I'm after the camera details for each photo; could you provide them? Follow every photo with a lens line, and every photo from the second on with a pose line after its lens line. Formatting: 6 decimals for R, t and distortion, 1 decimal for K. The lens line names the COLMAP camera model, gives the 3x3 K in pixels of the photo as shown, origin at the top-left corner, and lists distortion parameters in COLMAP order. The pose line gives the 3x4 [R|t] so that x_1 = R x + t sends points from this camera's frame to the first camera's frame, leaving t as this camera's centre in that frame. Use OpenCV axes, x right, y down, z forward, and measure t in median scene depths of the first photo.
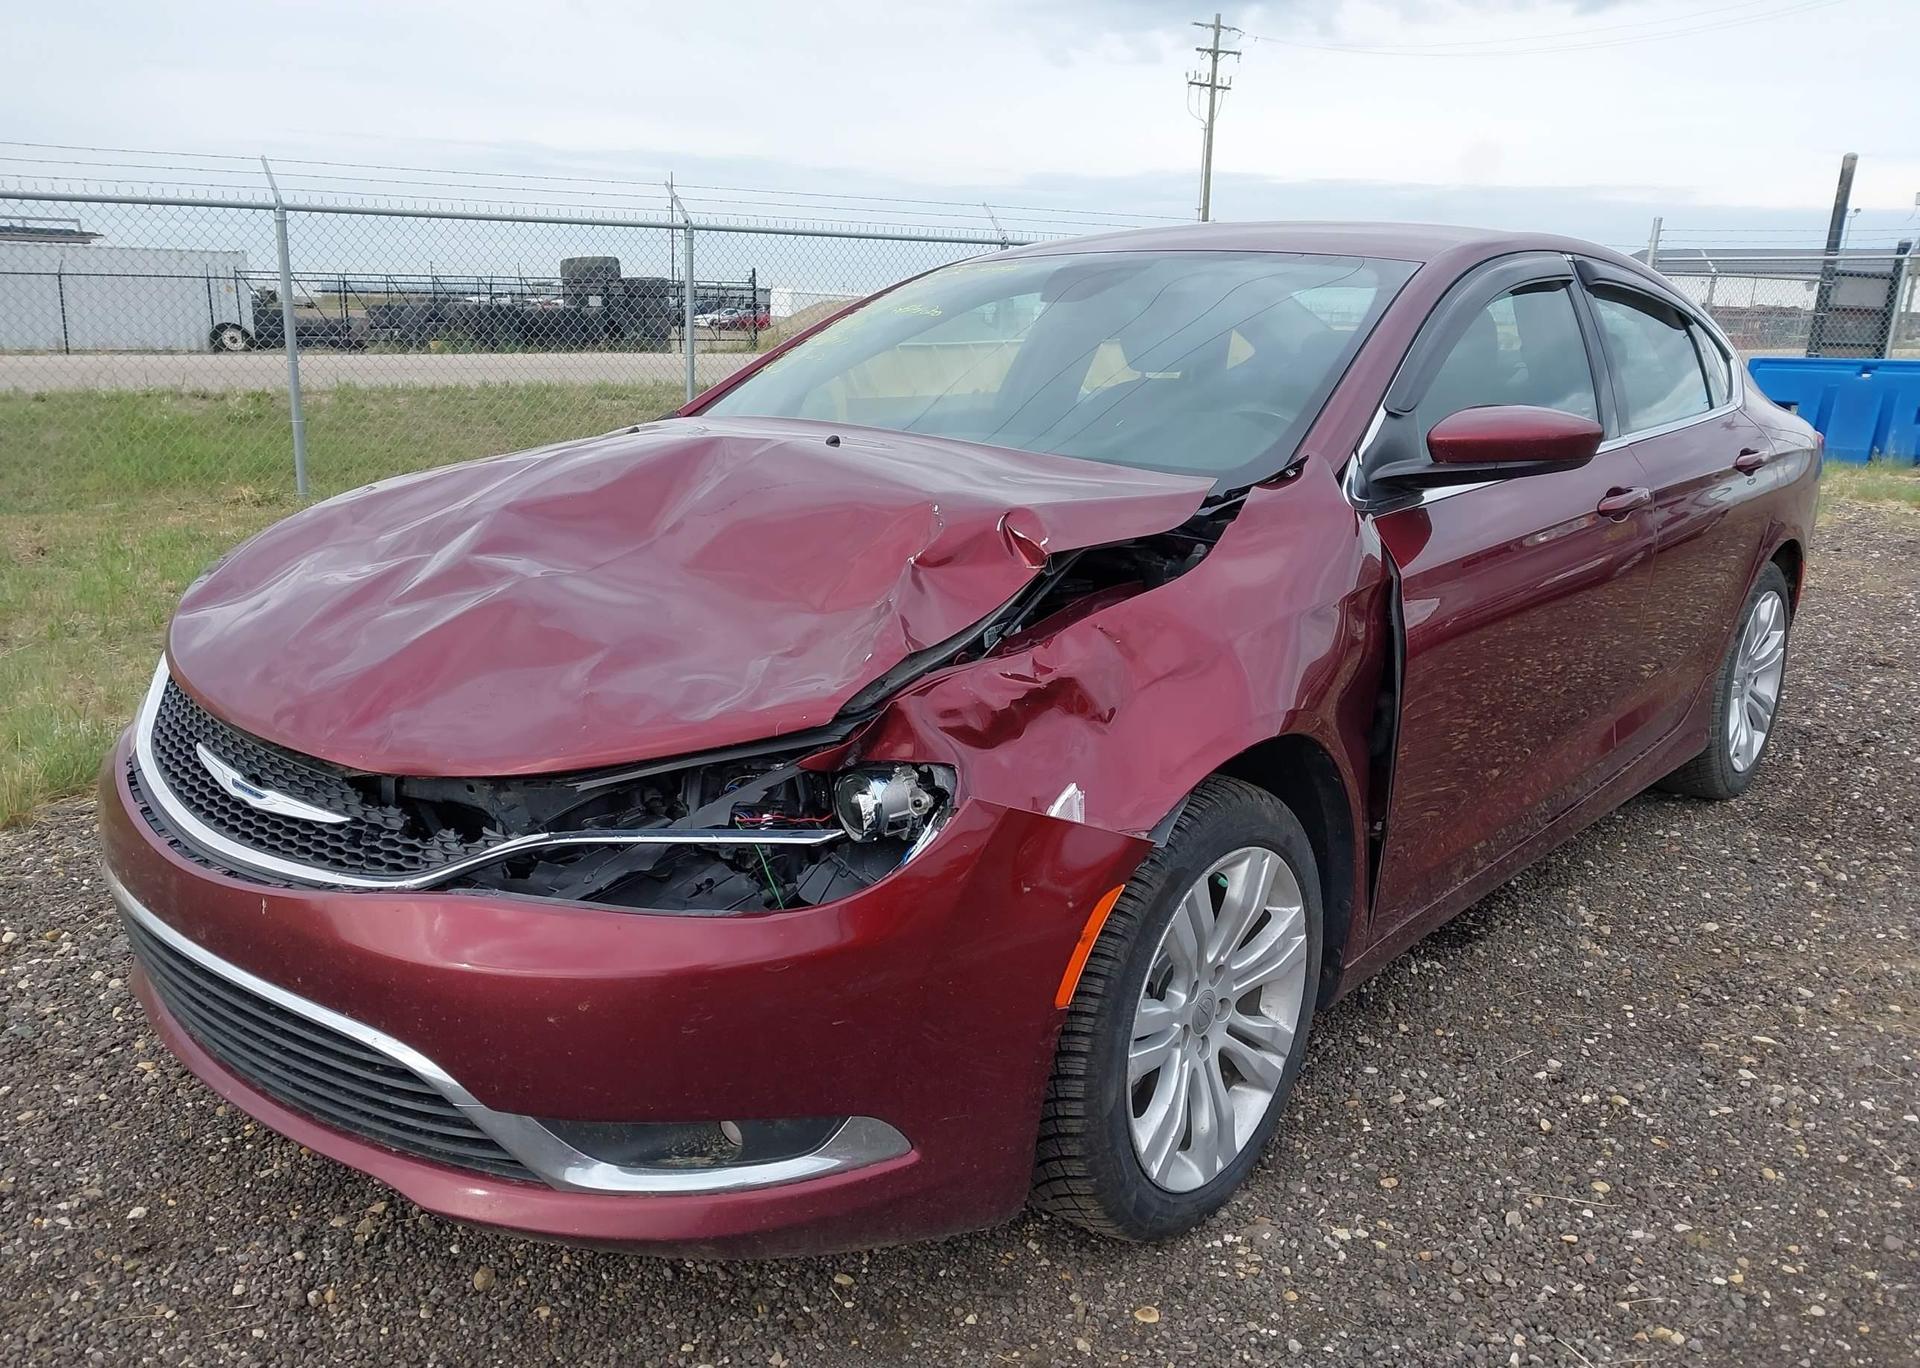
lens RADIAL K [[1513.3, 0, 951.0], [0, 1513.3, 706.6], [0, 0, 1]] dist [0.012277, -0.016669]
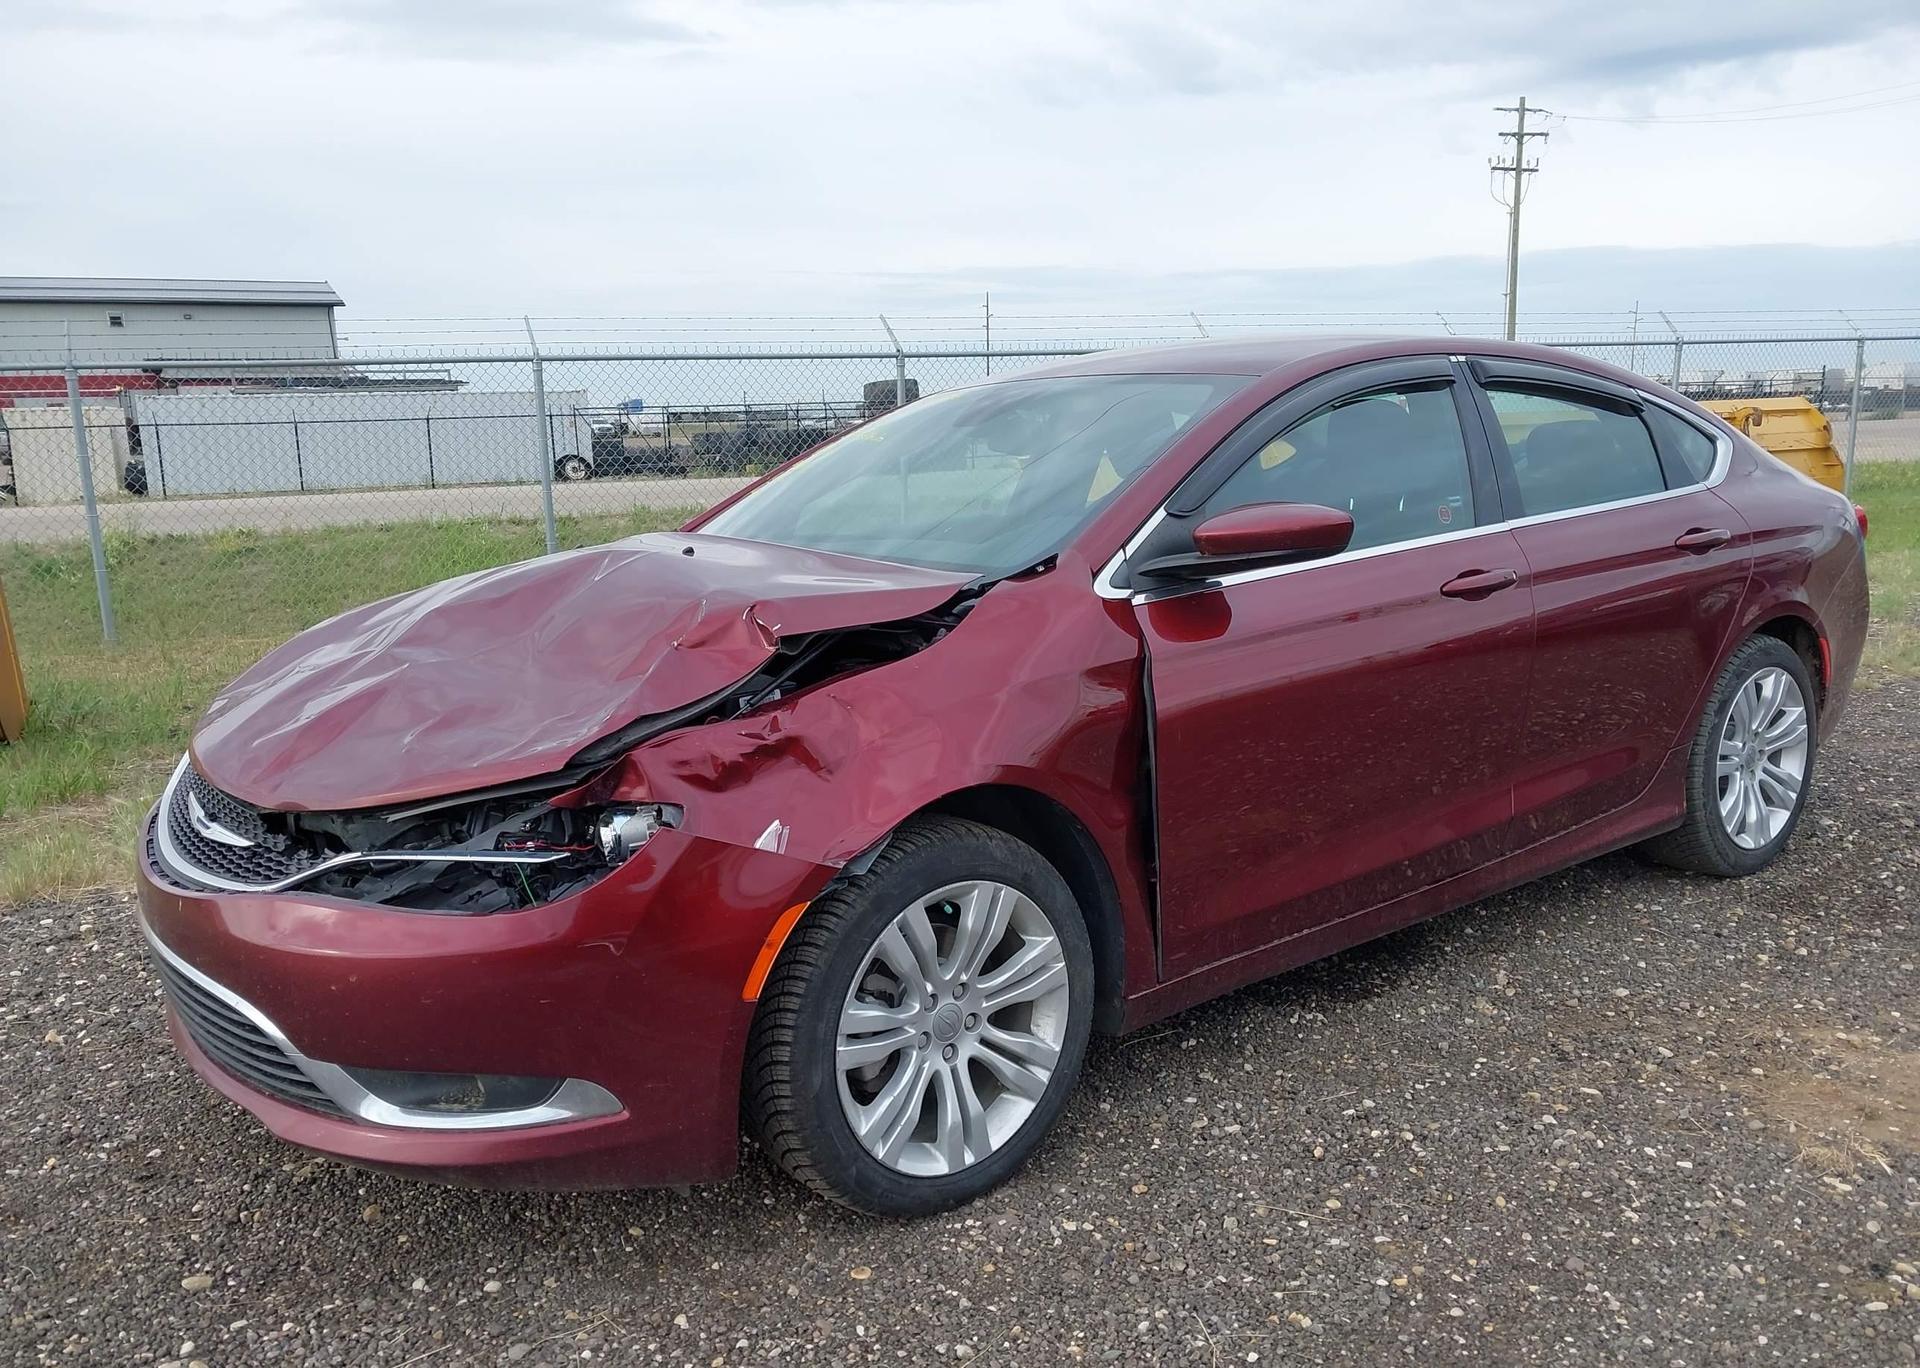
lens RADIAL K [[1513.3, 0, 951.0], [0, 1513.3, 706.6], [0, 0, 1]] dist [0.012277, -0.016669]
pose [[0.978182, -0.009621, -0.207529, 0.451251], [-0.004133, 0.997828, -0.065740, 0.036204], [0.207710, 0.065164, 0.976017, -0.174600]]
